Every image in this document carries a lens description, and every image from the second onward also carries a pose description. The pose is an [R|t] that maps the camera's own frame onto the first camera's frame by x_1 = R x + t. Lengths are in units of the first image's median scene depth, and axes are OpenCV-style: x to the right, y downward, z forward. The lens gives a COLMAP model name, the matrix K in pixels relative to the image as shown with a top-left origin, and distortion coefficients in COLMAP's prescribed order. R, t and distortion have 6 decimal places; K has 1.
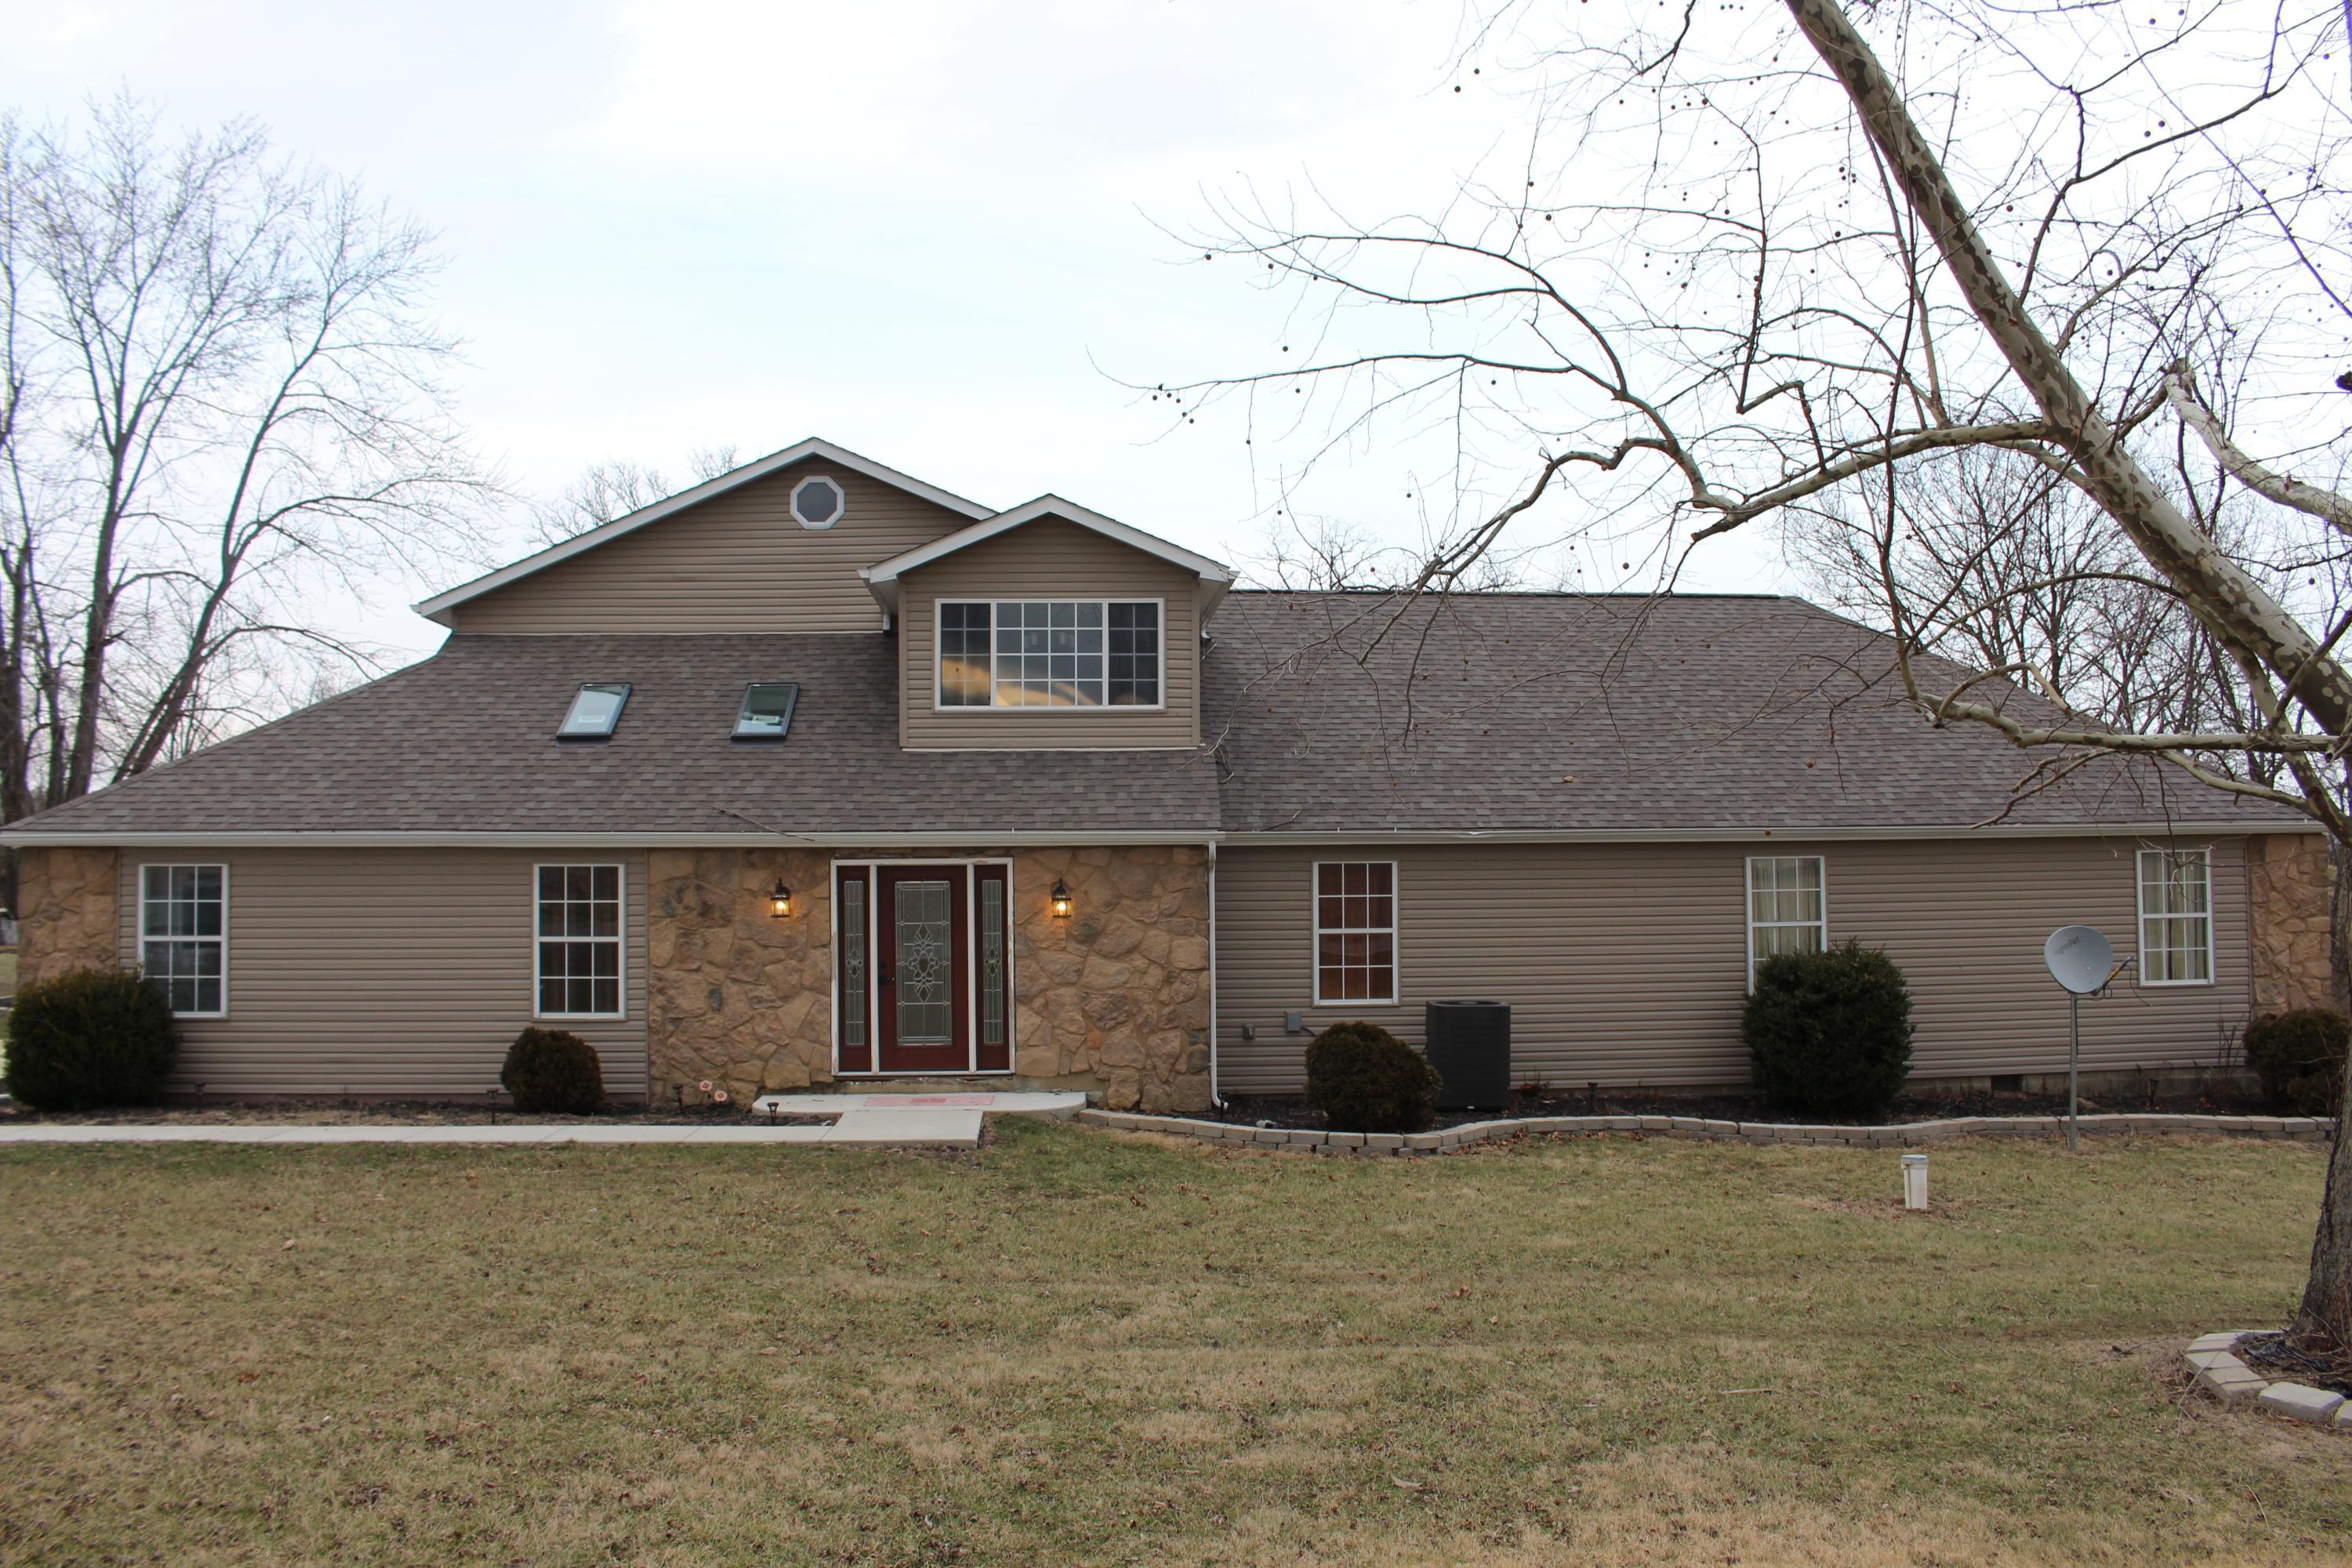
lens RADIAL K [[1947.5, 0, 1180.4], [0, 1947.5, 781.7], [0, 0, 1]] dist [-0.164852, 0.146568]
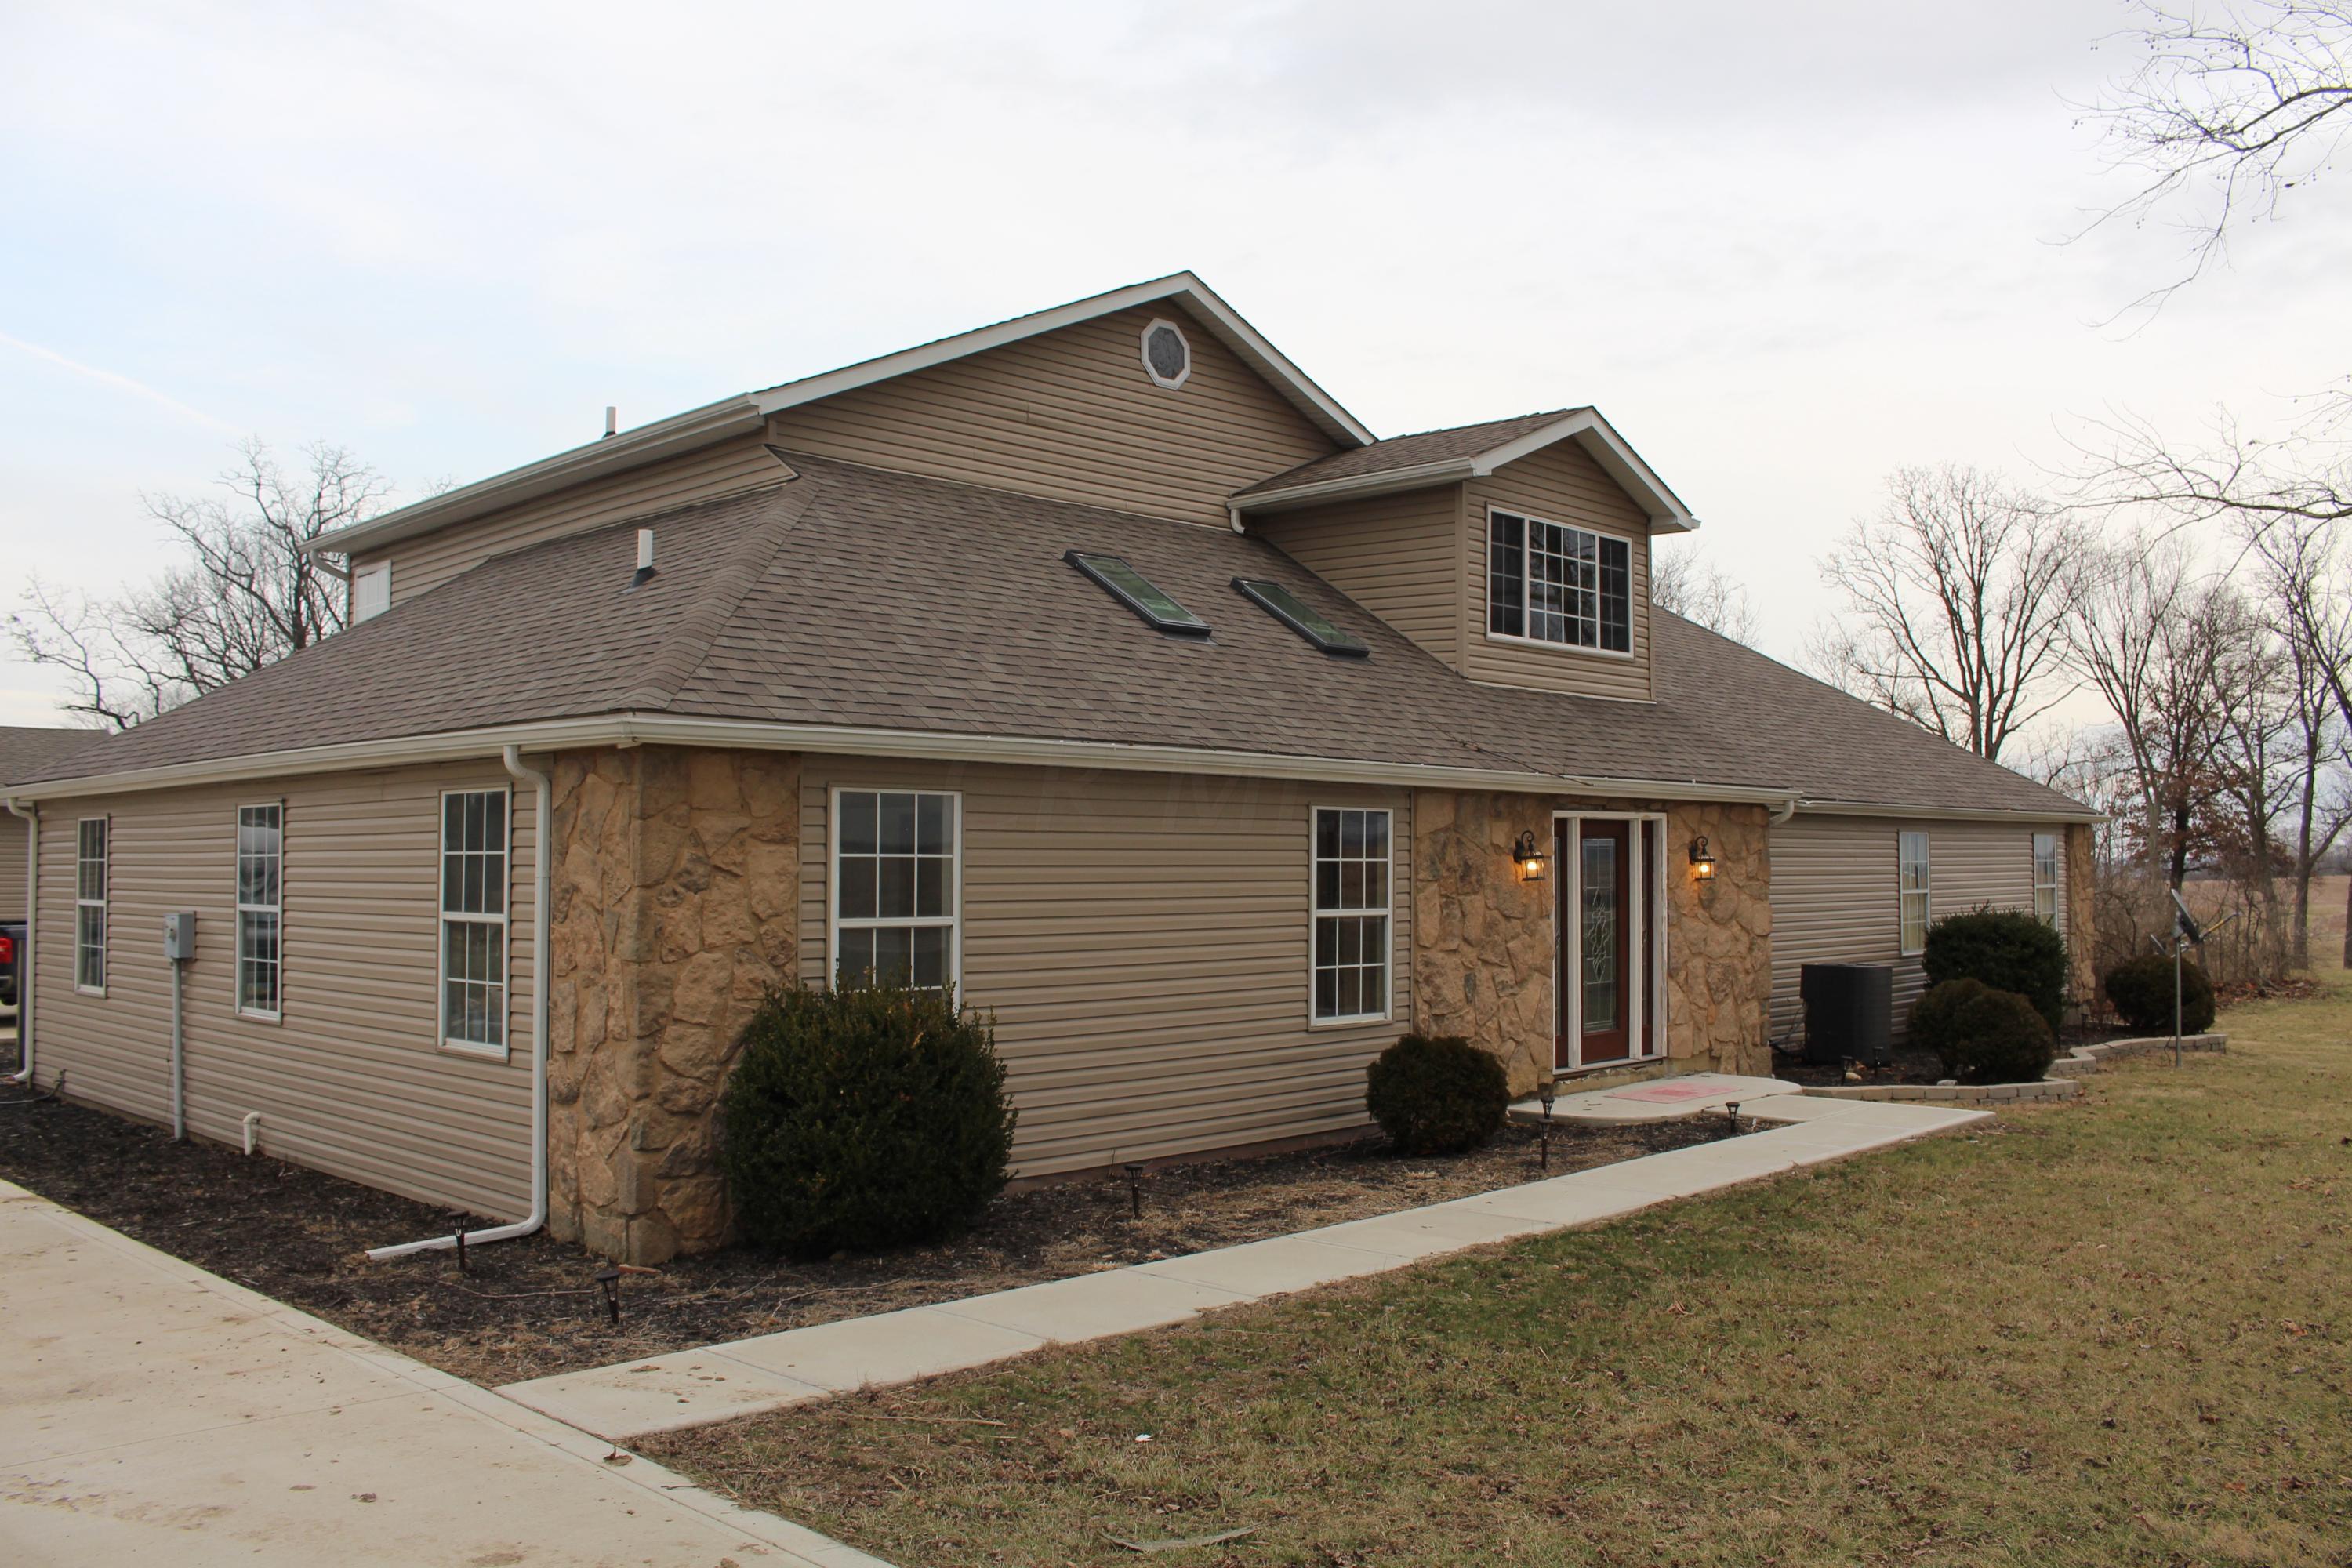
lens RADIAL K [[1947.5, 0, 1180.4], [0, 1947.5, 781.7], [0, 0, 1]] dist [-0.164852, 0.146568]
pose [[0.737483, 0.037013, 0.674350, -0.843442], [-0.038847, 0.999169, -0.012358, 0.044303], [-0.674247, -0.017082, 0.738308, 0.502736]]
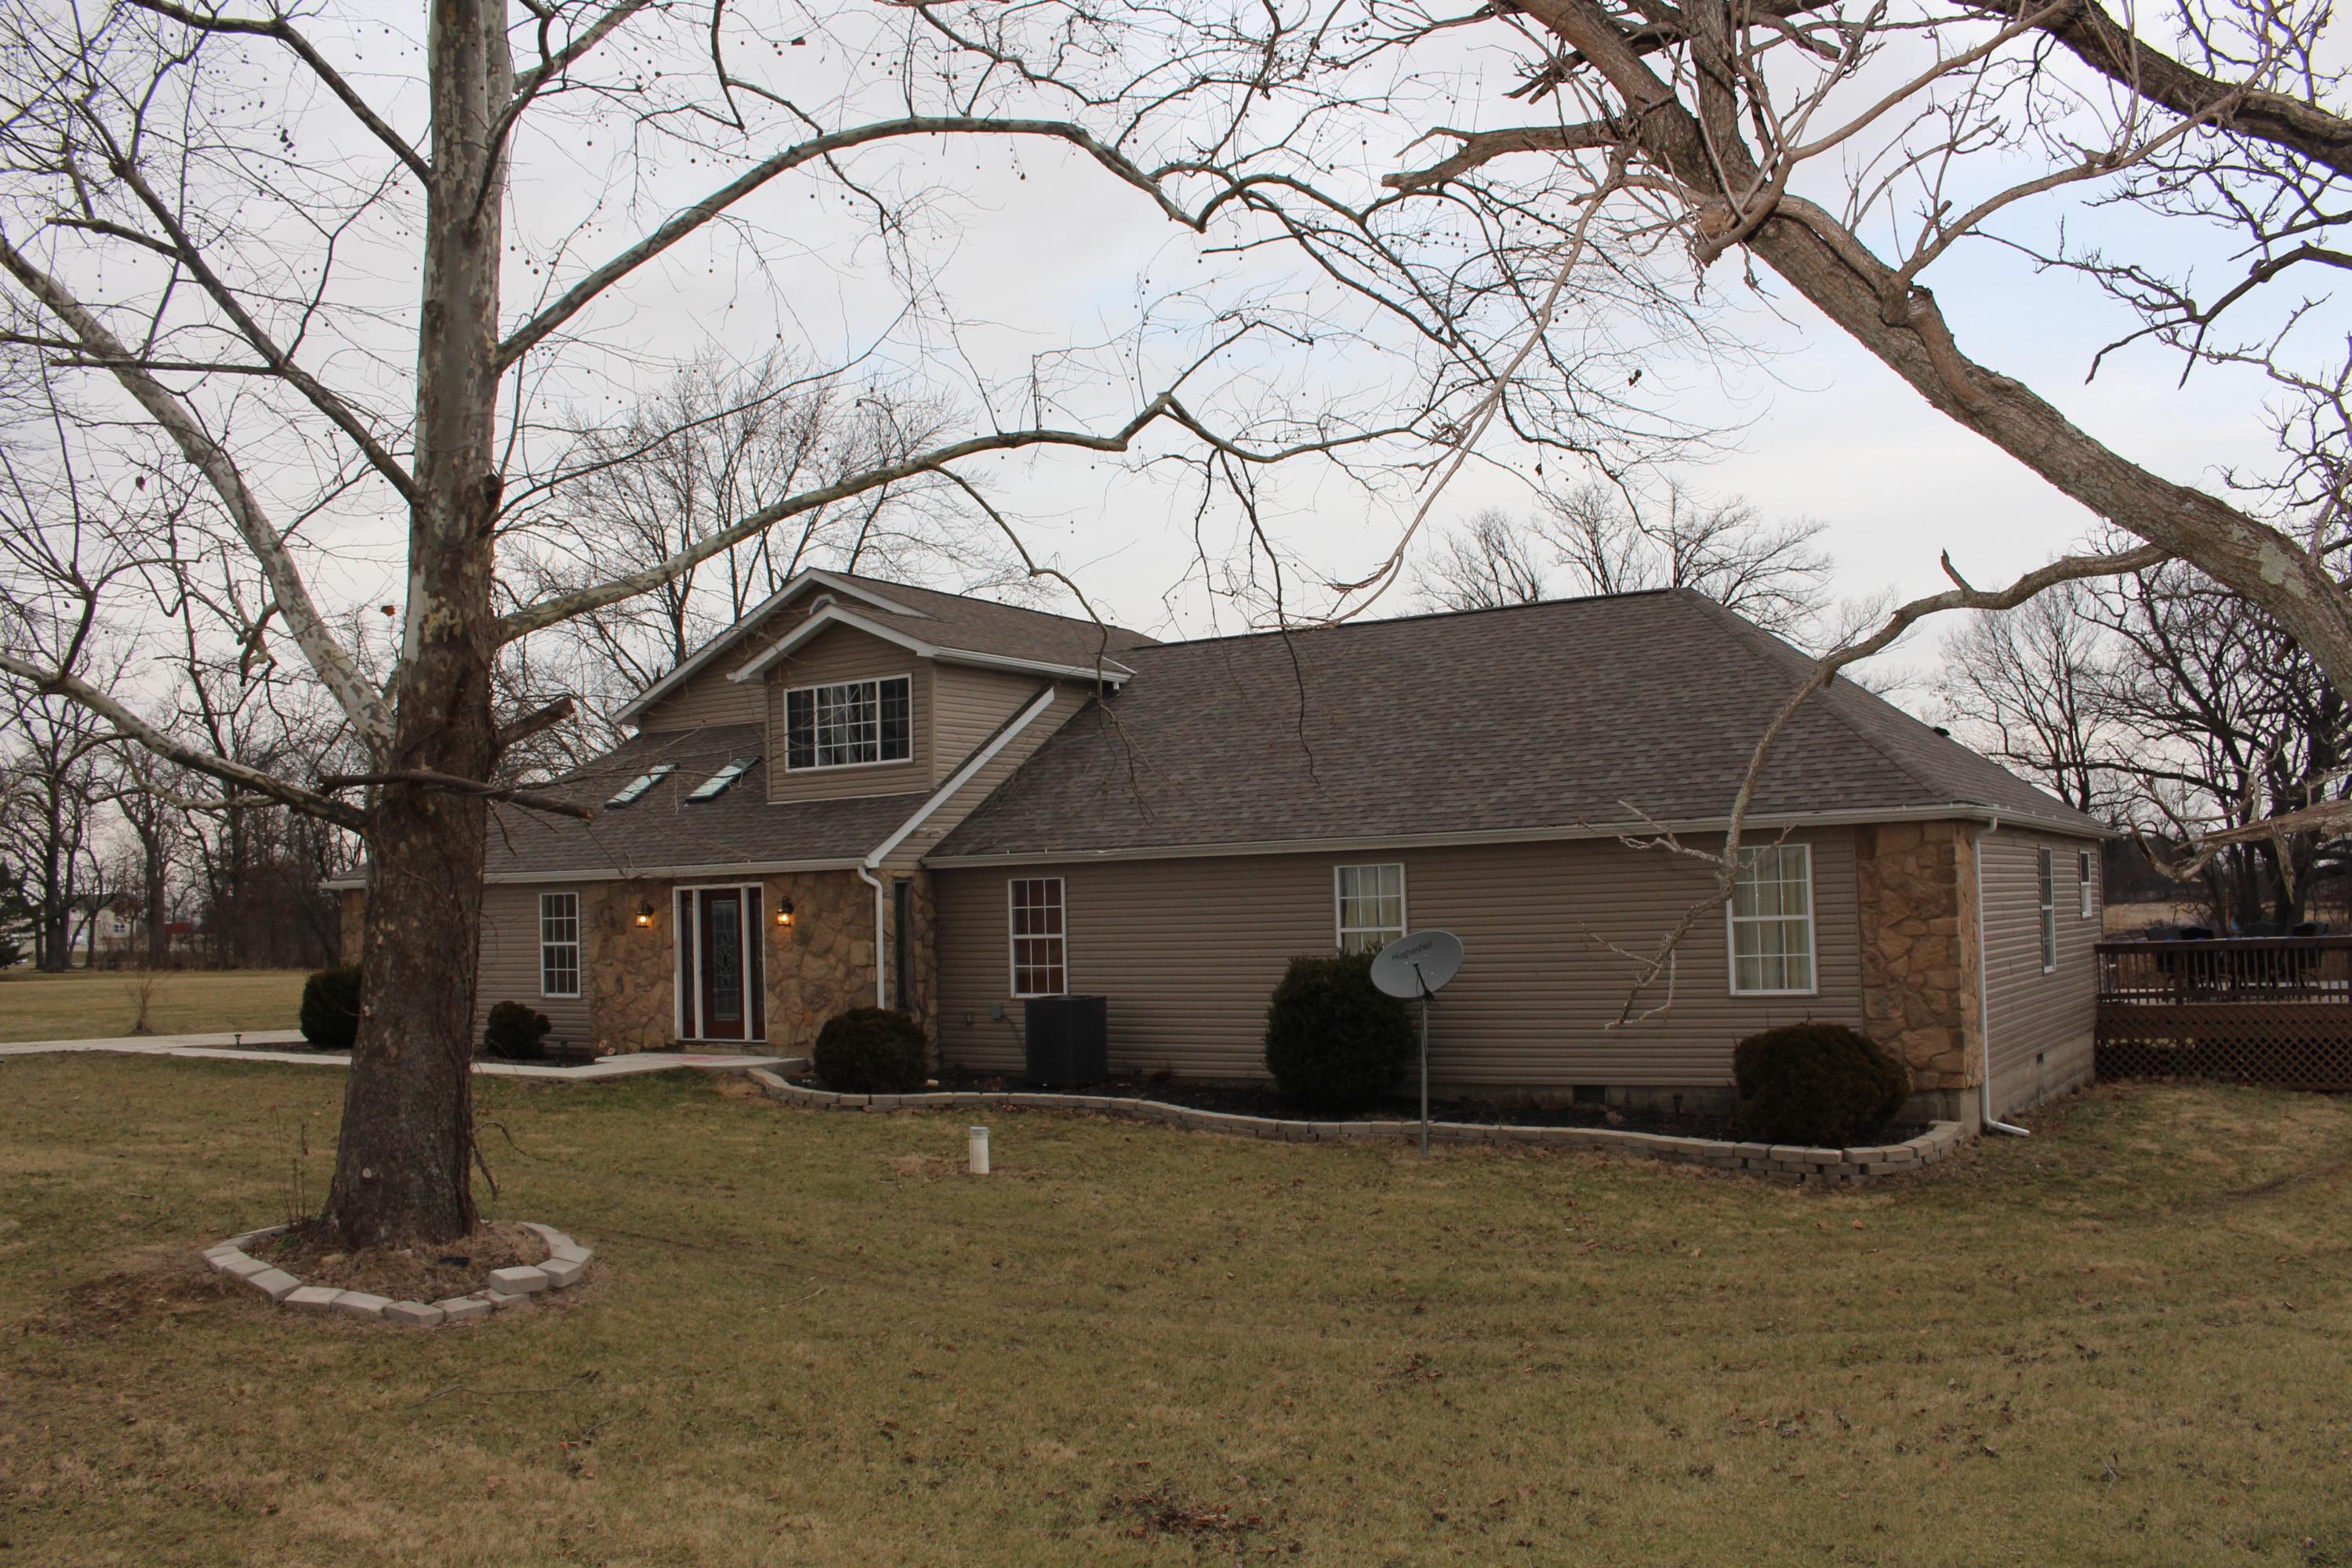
lens RADIAL K [[1947.5, 0, 1180.4], [0, 1947.5, 781.7], [0, 0, 1]] dist [-0.164852, 0.146568]
pose [[0.799939, -0.052881, -0.597747, 0.950590], [0.048267, 0.998552, -0.023745, 0.015431], [0.598137, -0.009857, 0.801333, 0.101492]]
